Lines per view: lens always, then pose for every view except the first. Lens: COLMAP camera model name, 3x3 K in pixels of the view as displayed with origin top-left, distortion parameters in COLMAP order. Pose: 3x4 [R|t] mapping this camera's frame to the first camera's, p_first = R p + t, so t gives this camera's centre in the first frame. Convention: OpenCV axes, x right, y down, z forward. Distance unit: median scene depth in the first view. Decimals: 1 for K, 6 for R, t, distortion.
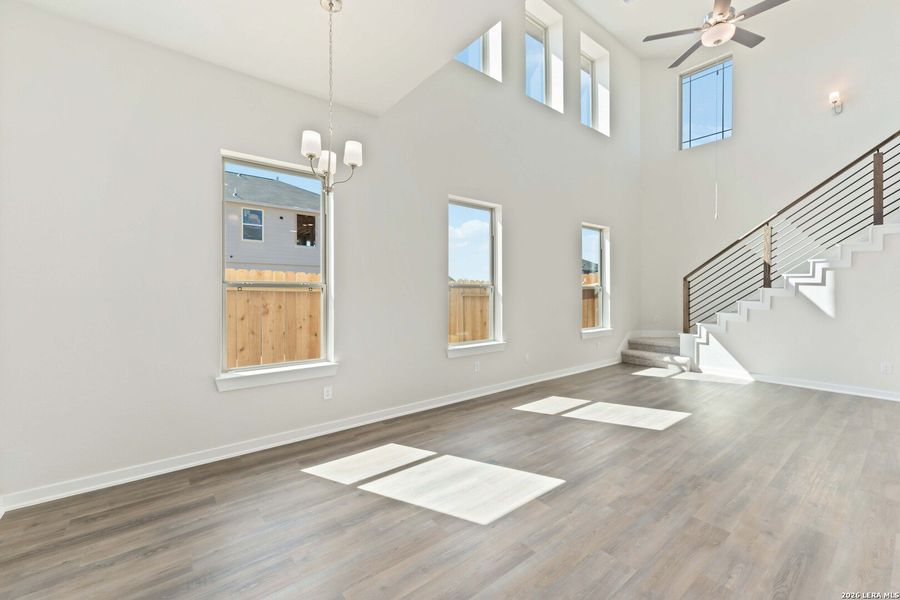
lens RADIAL K [[369.0, 0, 449.1], [0, 369.0, 294.4], [0, 0, 1]] dist [-0.001349, 0.000019]
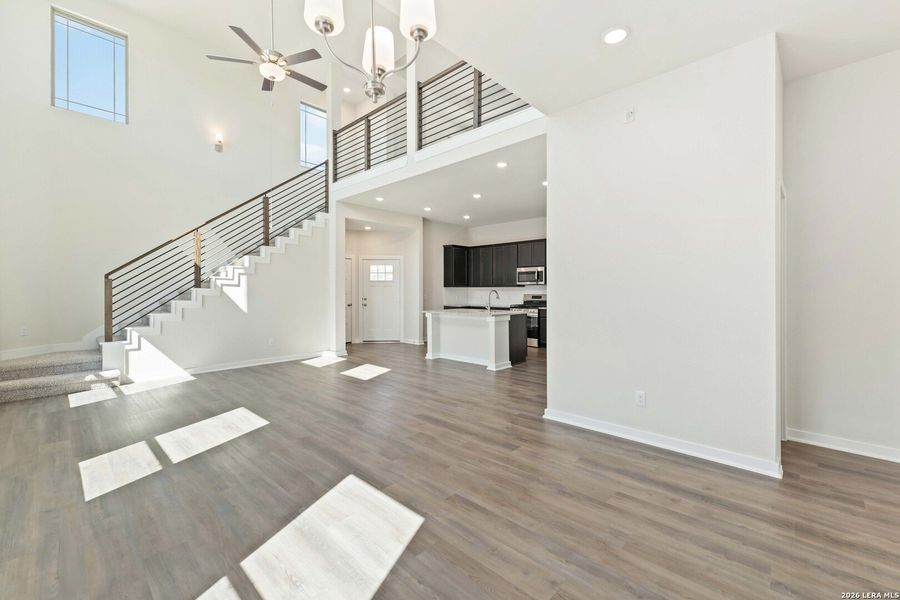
lens RADIAL K [[378.9, 0, 452.7], [0, 378.9, 288.5], [0, 0, 1]] dist [0.003274, 0.000392]
pose [[-0.146675, 0.006358, 0.989164, -0.385482], [0.010313, 0.999935, -0.004898, -0.002760], [-0.989131, 0.009483, -0.146731, 0.428020]]
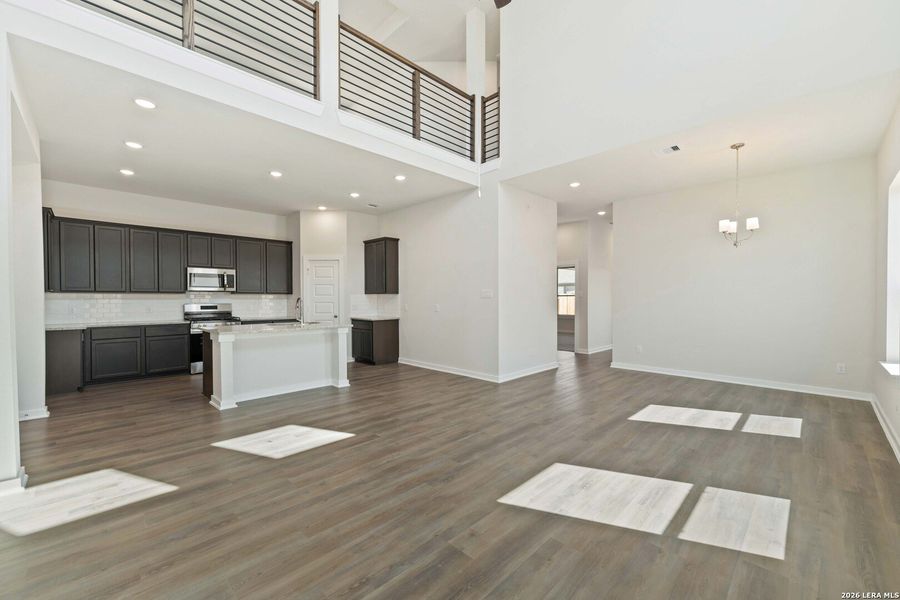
lens RADIAL K [[369.0, 0, 449.1], [0, 369.0, 294.4], [0, 0, 1]] dist [-0.001349, 0.000019]
pose [[-0.992755, 0.001884, -0.120141, 0.611848], [0.002284, 0.999992, -0.003196, -0.007505], [0.120134, -0.003447, -0.992752, 1.206428]]
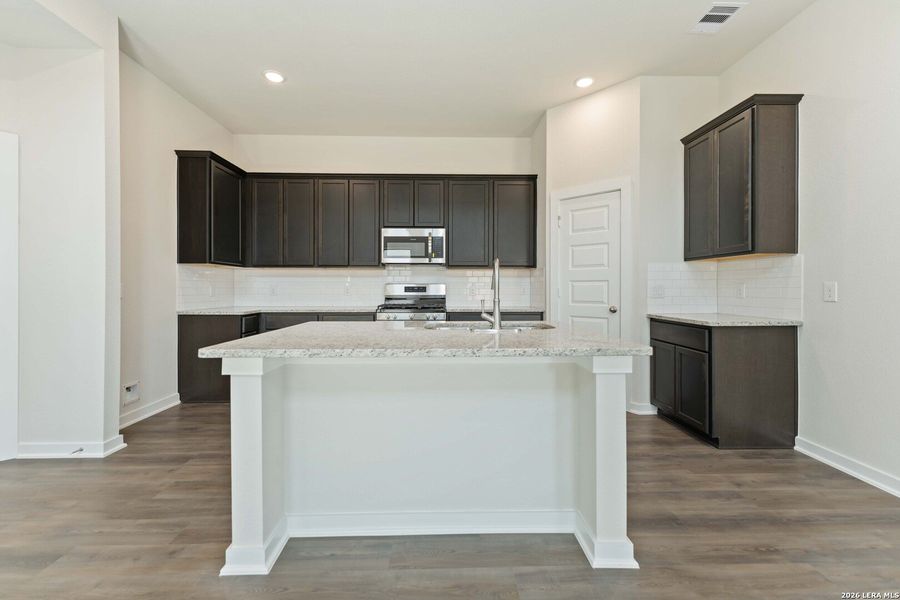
lens RADIAL K [[369.0, 0, 449.1], [0, 369.0, 294.4], [0, 0, 1]] dist [-0.001349, 0.000019]
pose [[-0.799442, -0.007866, 0.600692, 0.712449], [0.004990, 0.999793, 0.019733, 0.028738], [-0.600722, 0.018773, -0.799237, 0.443562]]
